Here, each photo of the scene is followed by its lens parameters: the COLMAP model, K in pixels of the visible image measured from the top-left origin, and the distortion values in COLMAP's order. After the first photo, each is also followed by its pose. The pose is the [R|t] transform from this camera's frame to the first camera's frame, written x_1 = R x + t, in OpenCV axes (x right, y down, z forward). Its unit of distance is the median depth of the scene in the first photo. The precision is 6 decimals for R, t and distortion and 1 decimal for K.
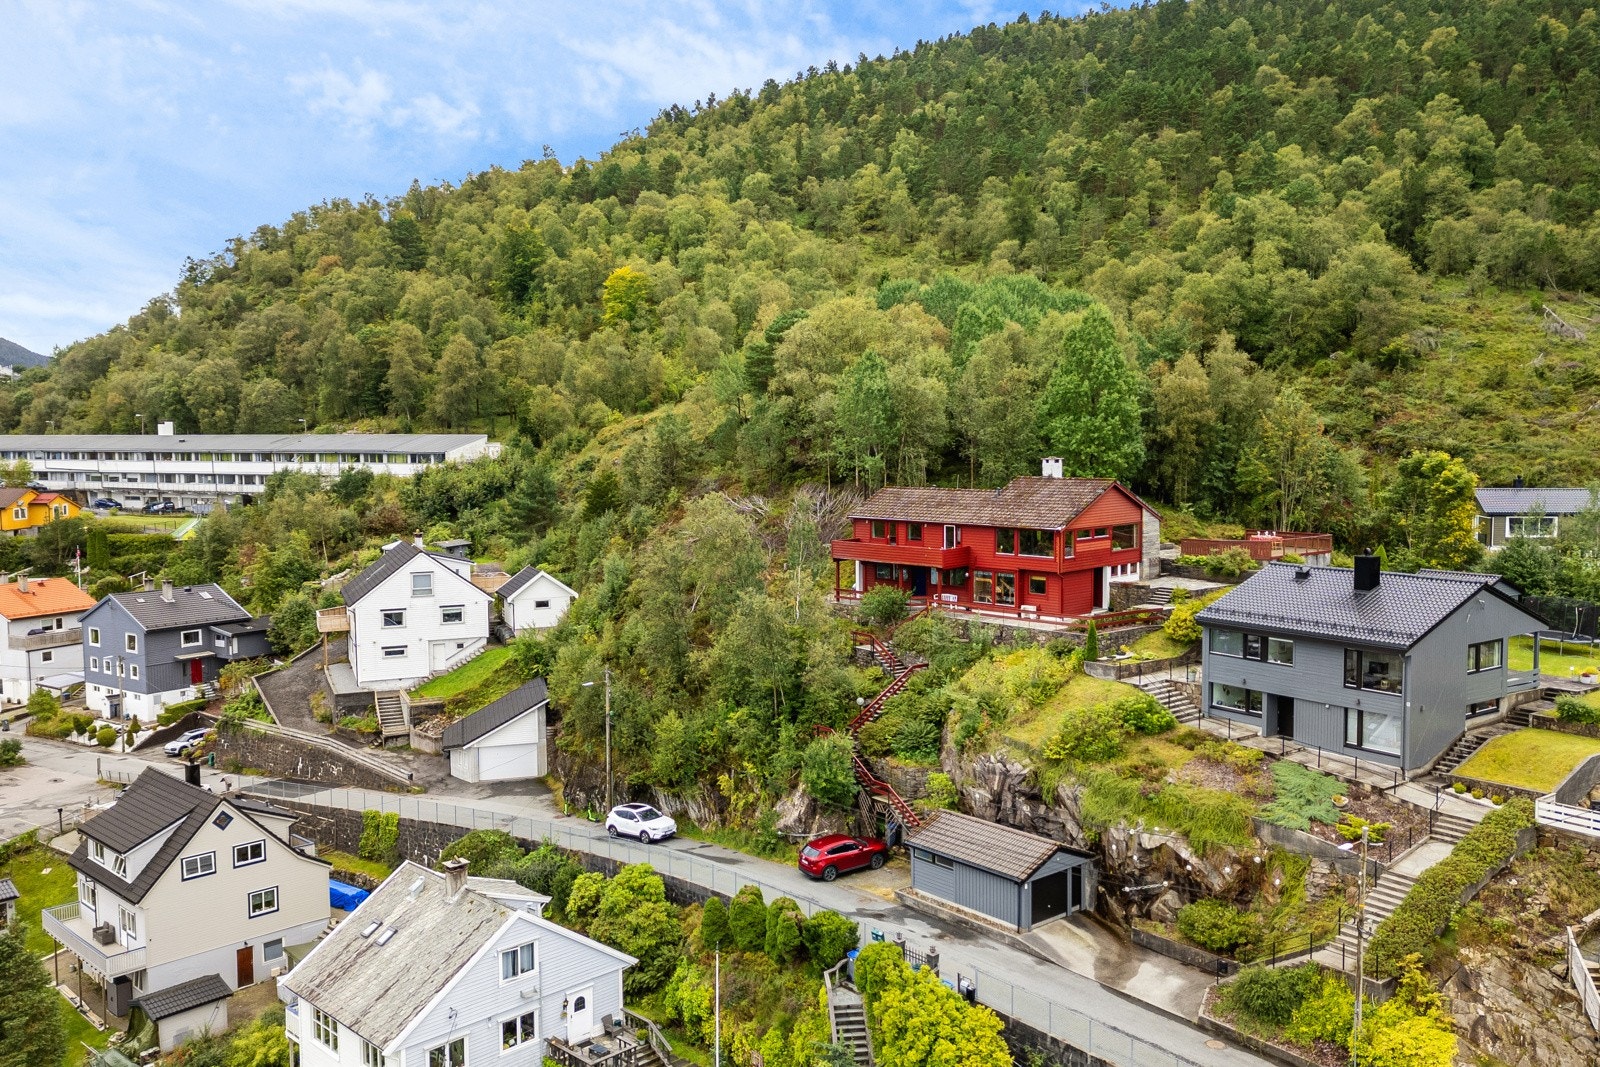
lens RADIAL K [[1312.7, 0, 800.0], [0, 1312.7, 533.5], [0, 0, 1]] dist [0.011565, 0.004073]
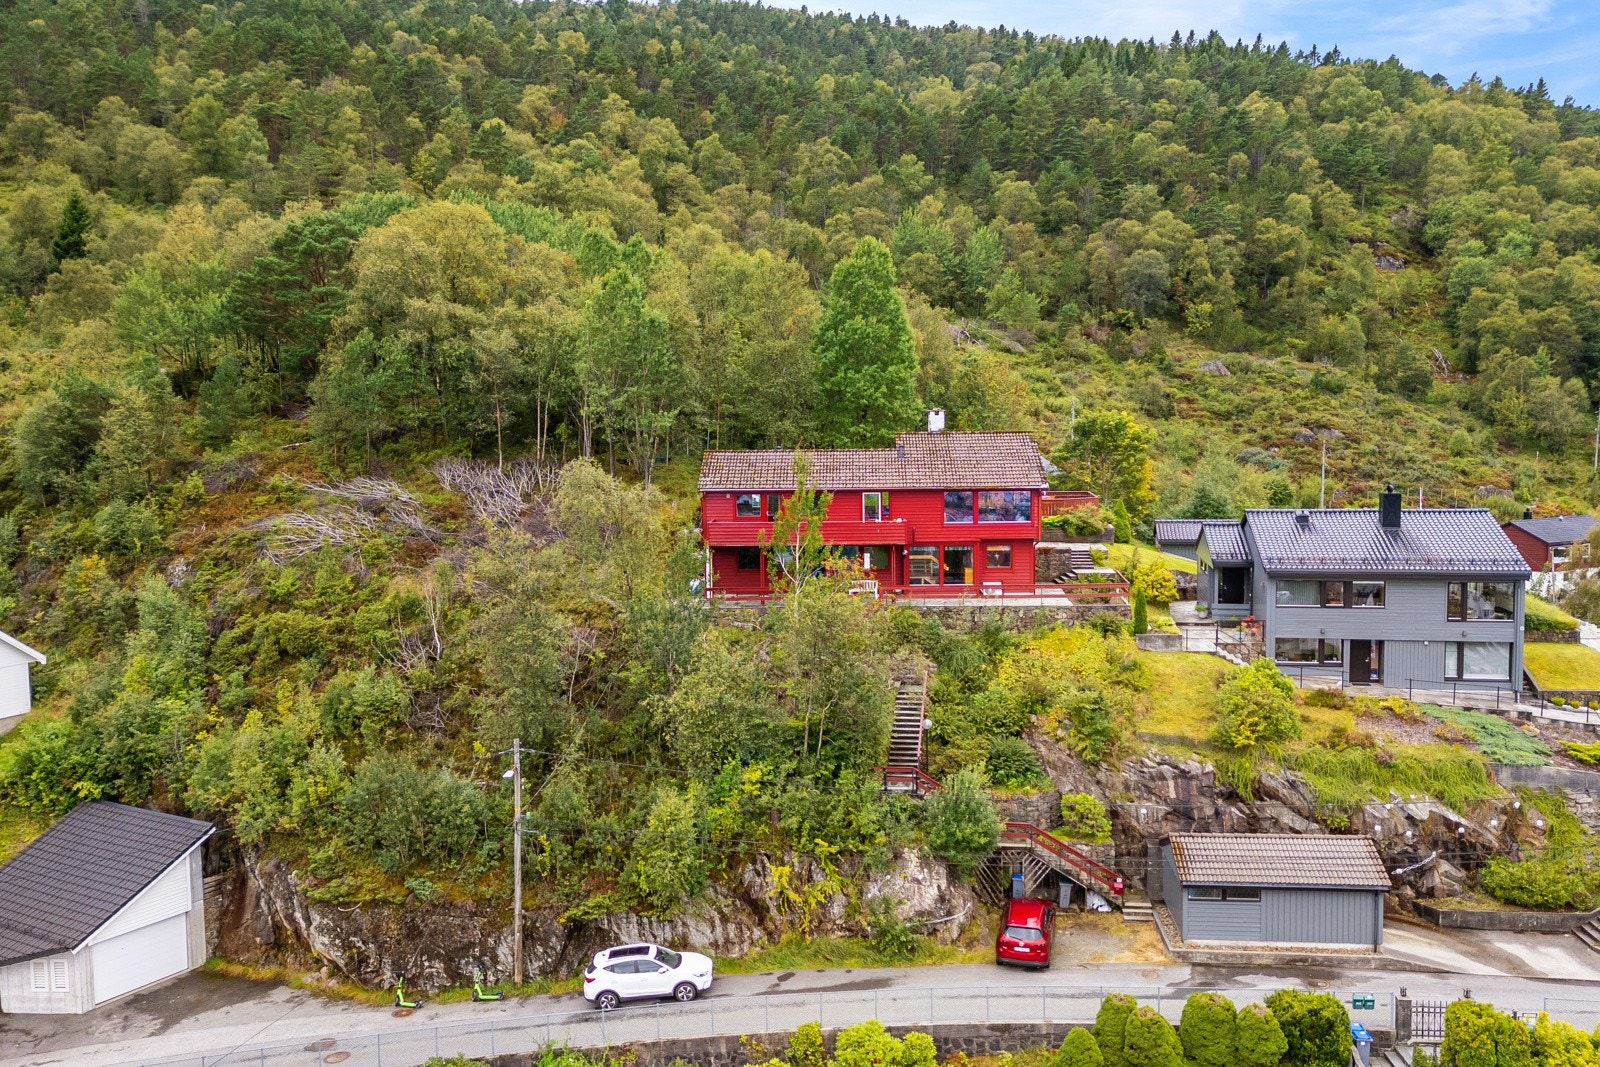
lens RADIAL K [[1345.5, 0, 800.0], [0, 1345.5, 533.5], [0, 0, 1]] dist [0.009452, 0.006879]
pose [[0.716321, -0.058083, 0.695349, -0.607835], [0.061282, 0.997916, 0.020226, -0.000563], [-0.695075, 0.028124, 0.718387, 0.568295]]
